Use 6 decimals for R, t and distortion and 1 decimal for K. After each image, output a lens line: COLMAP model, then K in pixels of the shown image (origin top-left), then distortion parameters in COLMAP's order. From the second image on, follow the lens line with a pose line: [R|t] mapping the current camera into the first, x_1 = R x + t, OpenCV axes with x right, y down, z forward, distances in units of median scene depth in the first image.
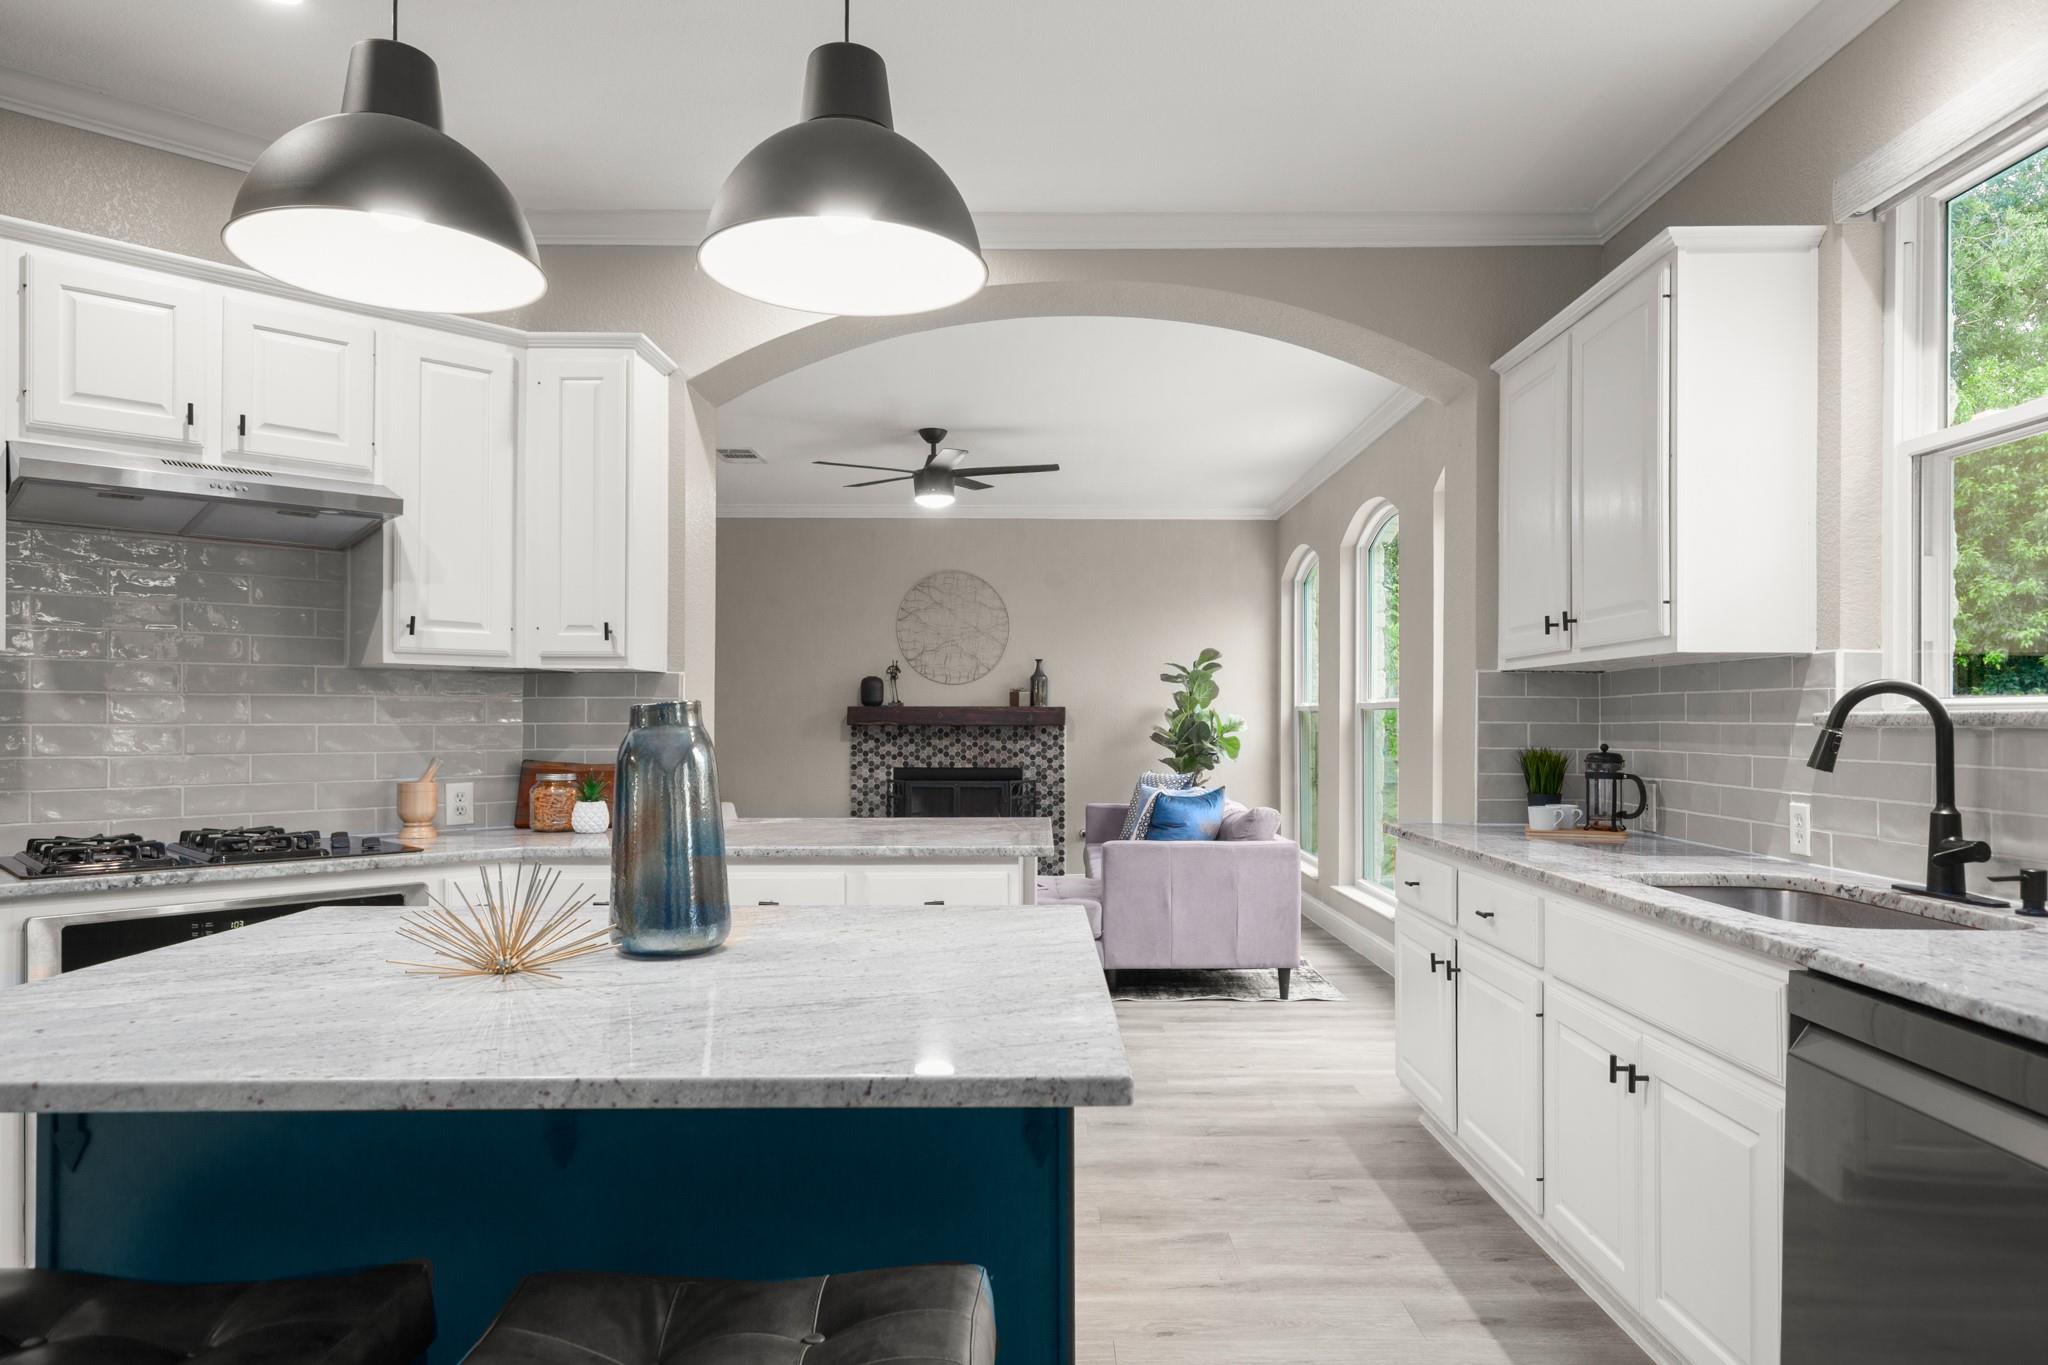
lens RADIAL K [[1282.2, 0, 1036.0], [0, 1282.2, 713.6], [0, 0, 1]] dist [0.020110, -0.001034]
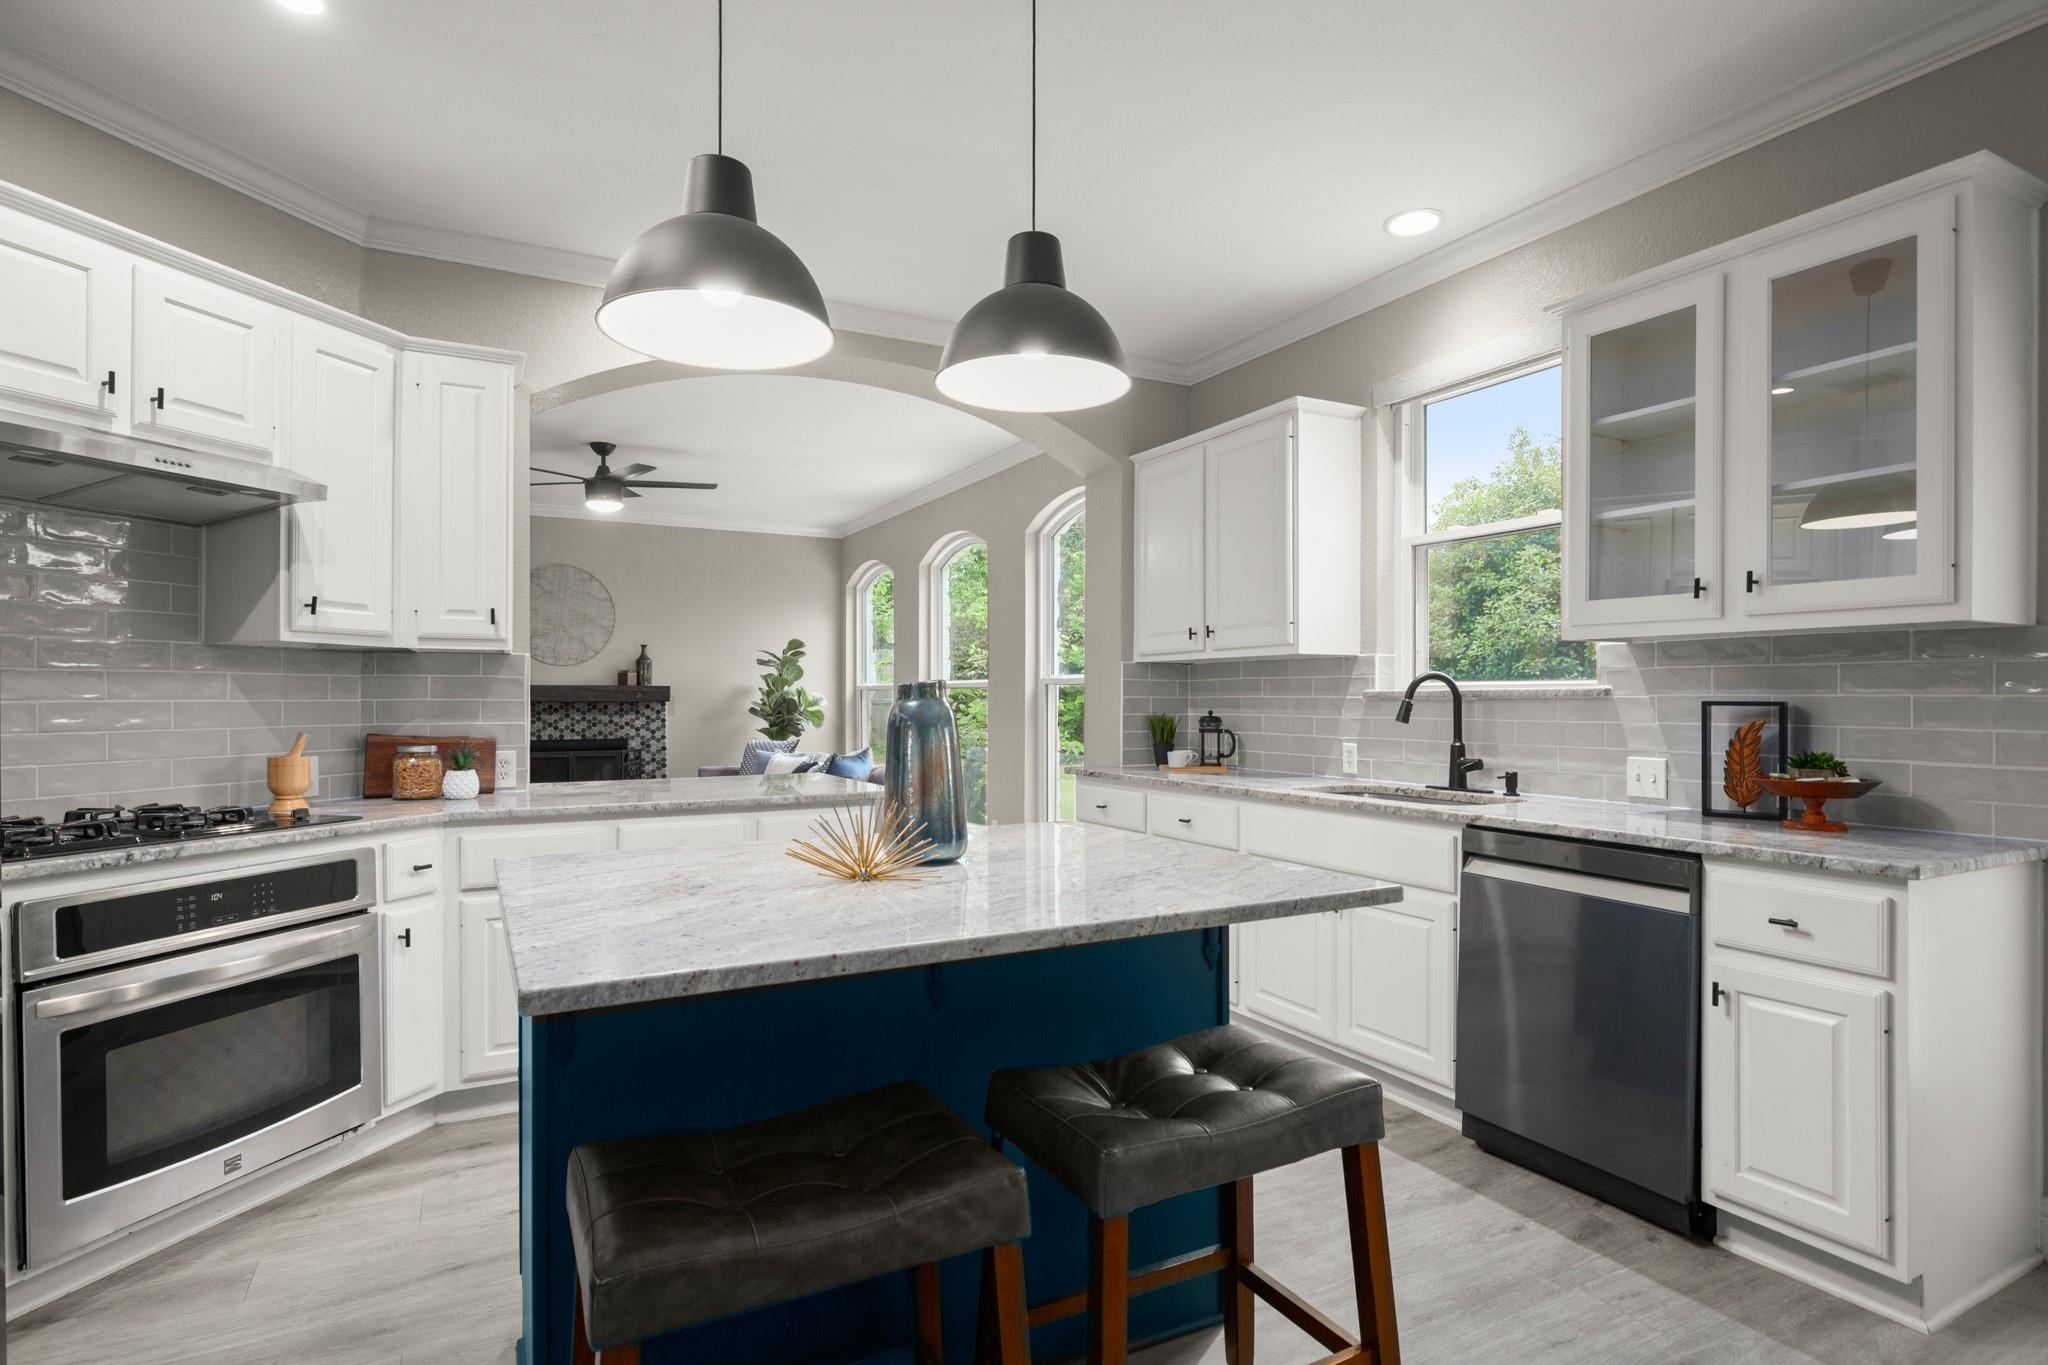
lens RADIAL K [[1057.7, 0, 1031.3], [0, 1057.7, 699.7], [0, 0, 1]] dist [-0.000059, 0.001527]
pose [[0.882946, -0.002602, 0.469467, -0.338556], [-0.000580, 0.999978, 0.006634, 0.001923], [-0.469474, -0.006130, 0.882925, -0.026684]]
